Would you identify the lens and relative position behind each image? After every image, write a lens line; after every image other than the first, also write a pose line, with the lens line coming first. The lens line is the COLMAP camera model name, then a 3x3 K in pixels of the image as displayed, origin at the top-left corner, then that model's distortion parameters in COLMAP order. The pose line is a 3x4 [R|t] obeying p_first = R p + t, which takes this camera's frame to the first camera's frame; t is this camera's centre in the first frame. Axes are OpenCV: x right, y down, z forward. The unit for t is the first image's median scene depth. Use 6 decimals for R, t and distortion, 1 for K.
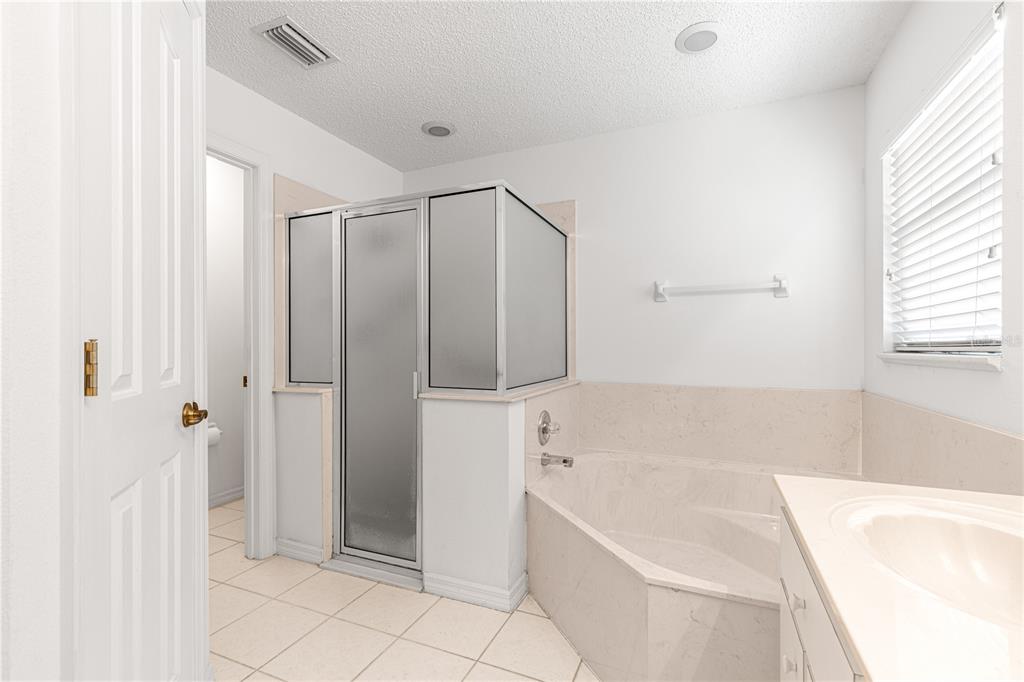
lens RADIAL K [[457.1, 0, 511.8], [0, 457.1, 344.9], [0, 0, 1]] dist [0.004096, -0.000807]
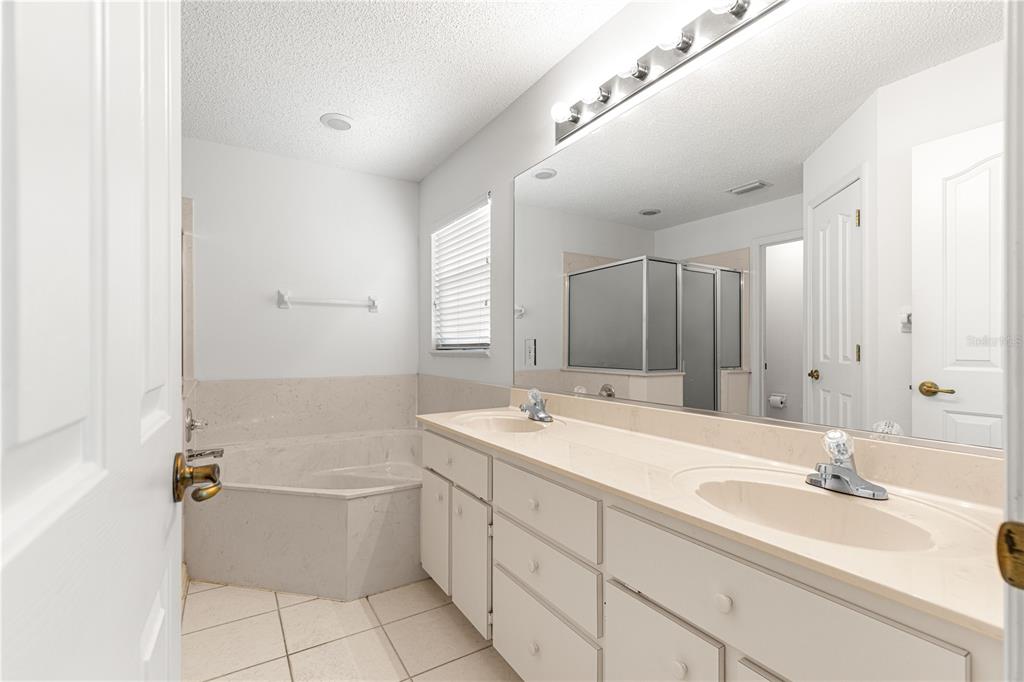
lens RADIAL K [[457.1, 0, 515.4], [0, 457.1, 342.0], [0, 0, 1]] dist [0.004096, -0.000807]
pose [[0.561303, 0.011180, 0.827535, -0.420989], [-0.002980, 0.999930, -0.011488, 0.005229], [-0.827605, 0.003982, 0.561296, -0.208729]]
